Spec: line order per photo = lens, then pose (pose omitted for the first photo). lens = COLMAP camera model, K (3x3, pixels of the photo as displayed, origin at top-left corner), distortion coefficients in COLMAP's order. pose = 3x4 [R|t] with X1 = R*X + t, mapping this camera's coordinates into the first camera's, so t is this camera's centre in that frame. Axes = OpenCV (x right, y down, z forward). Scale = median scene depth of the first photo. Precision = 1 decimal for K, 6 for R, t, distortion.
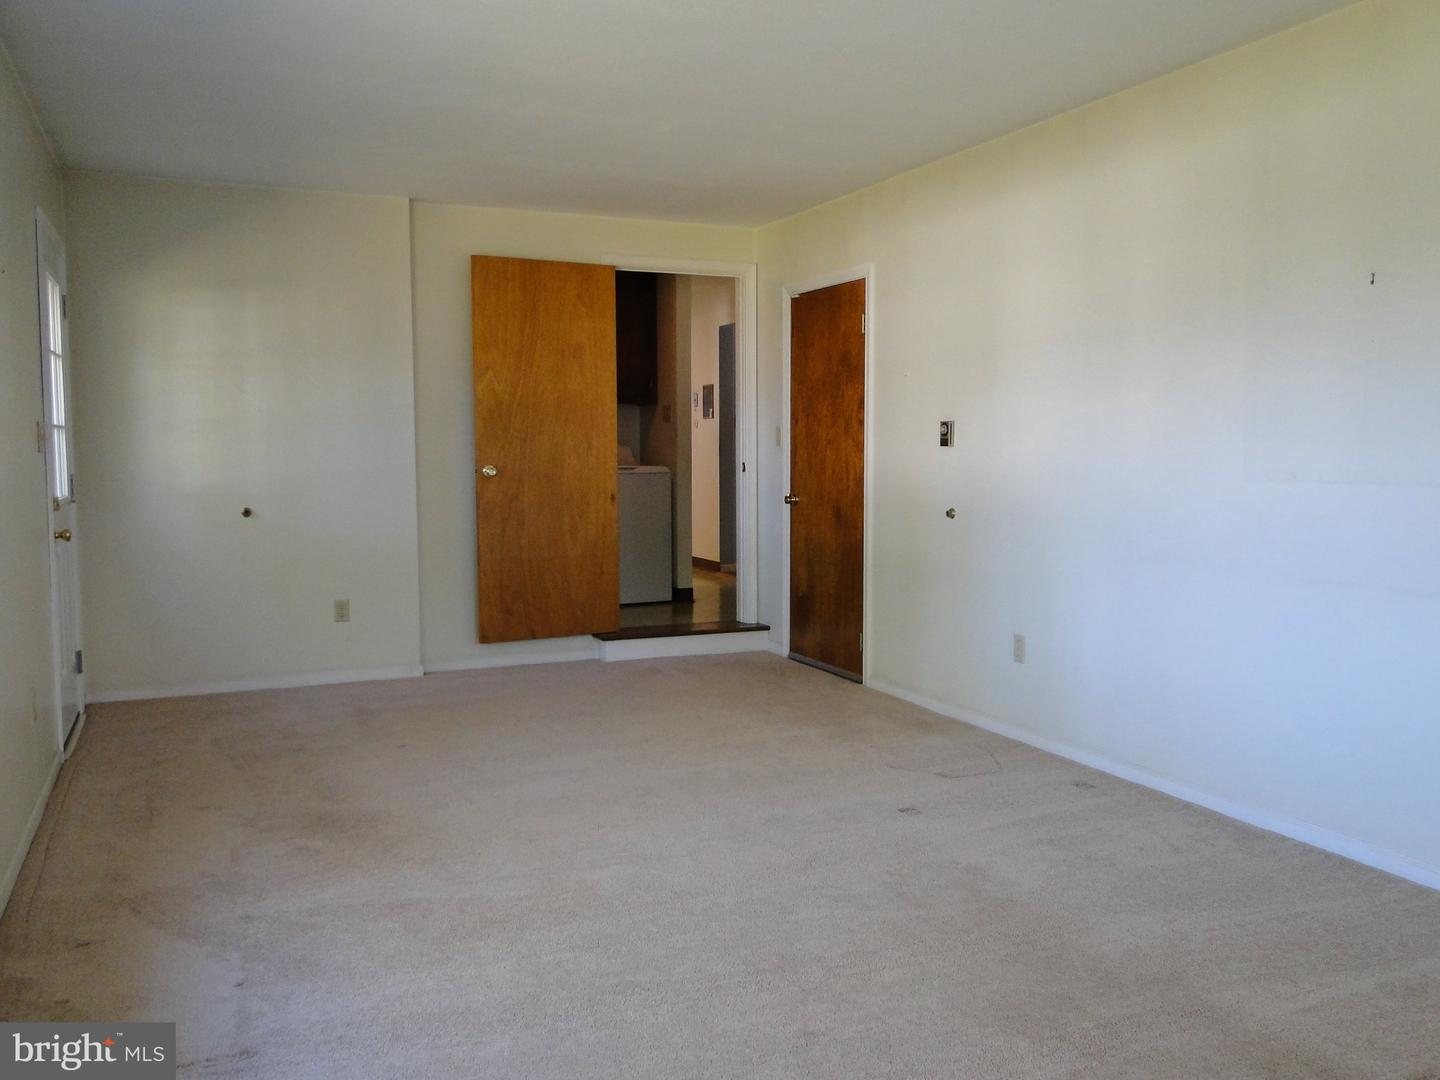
lens RADIAL K [[1205.3, 0, 727.3], [0, 1205.3, 530.8], [0, 0, 1]] dist [0.000958, -0.012481]
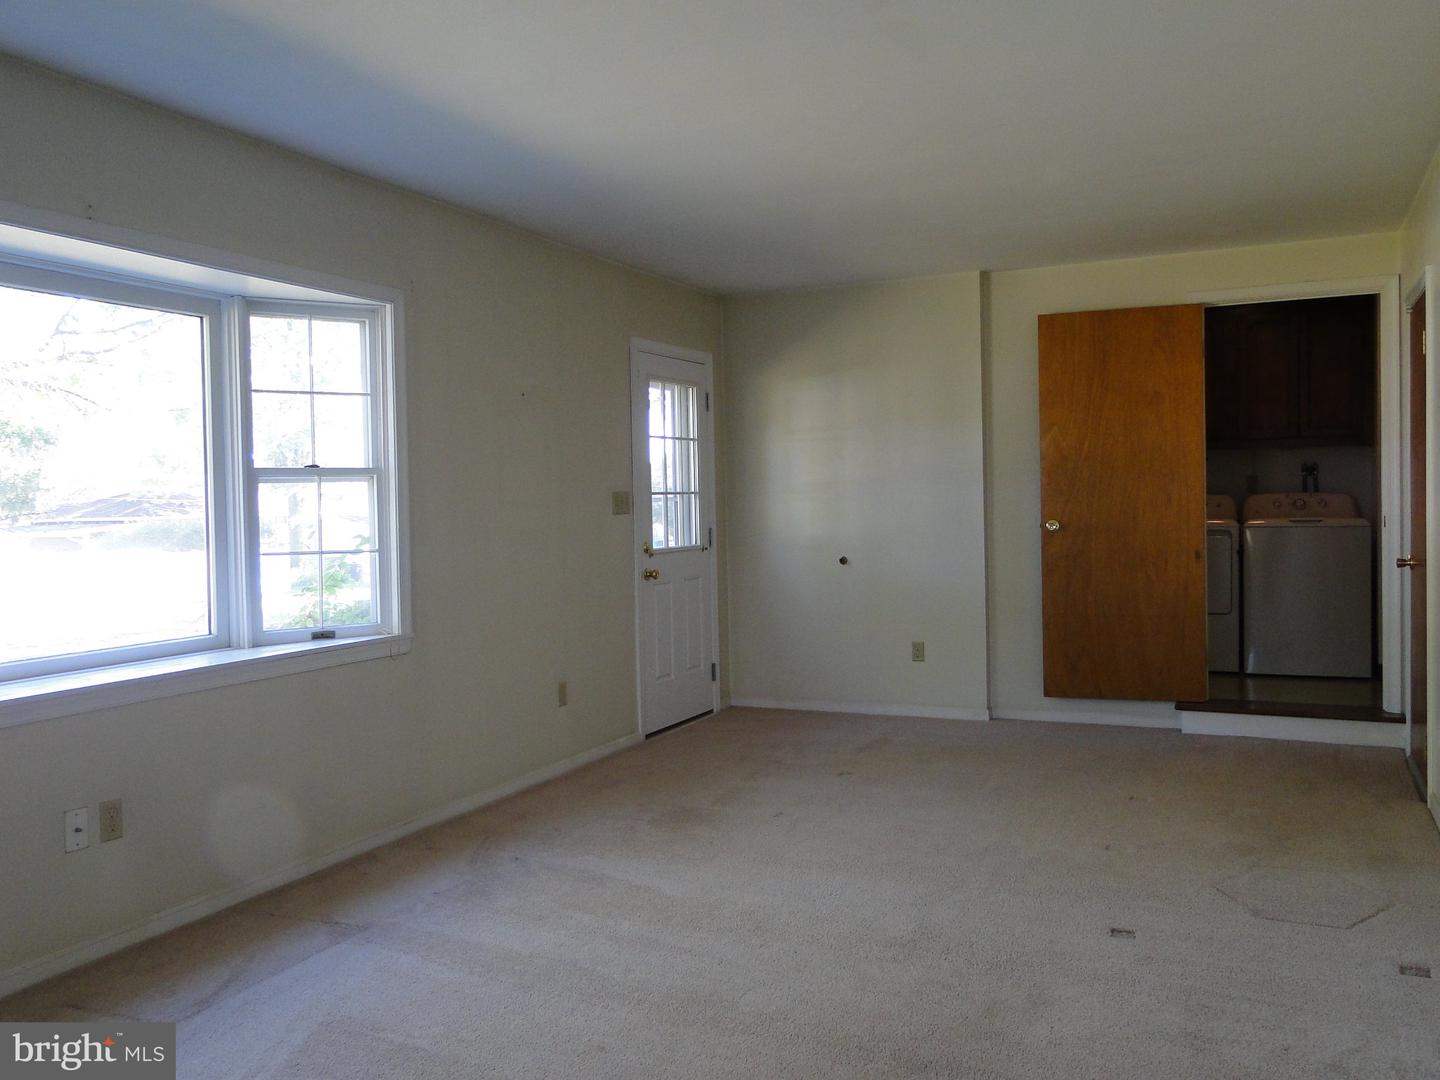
lens RADIAL K [[1205.3, 0, 727.3], [0, 1205.3, 530.8], [0, 0, 1]] dist [0.000958, -0.012481]
pose [[0.642827, 0.008632, -0.765963, 0.401306], [-0.035209, 0.999213, -0.018288, -0.017474], [0.765202, 0.038725, 0.642624, 0.144168]]
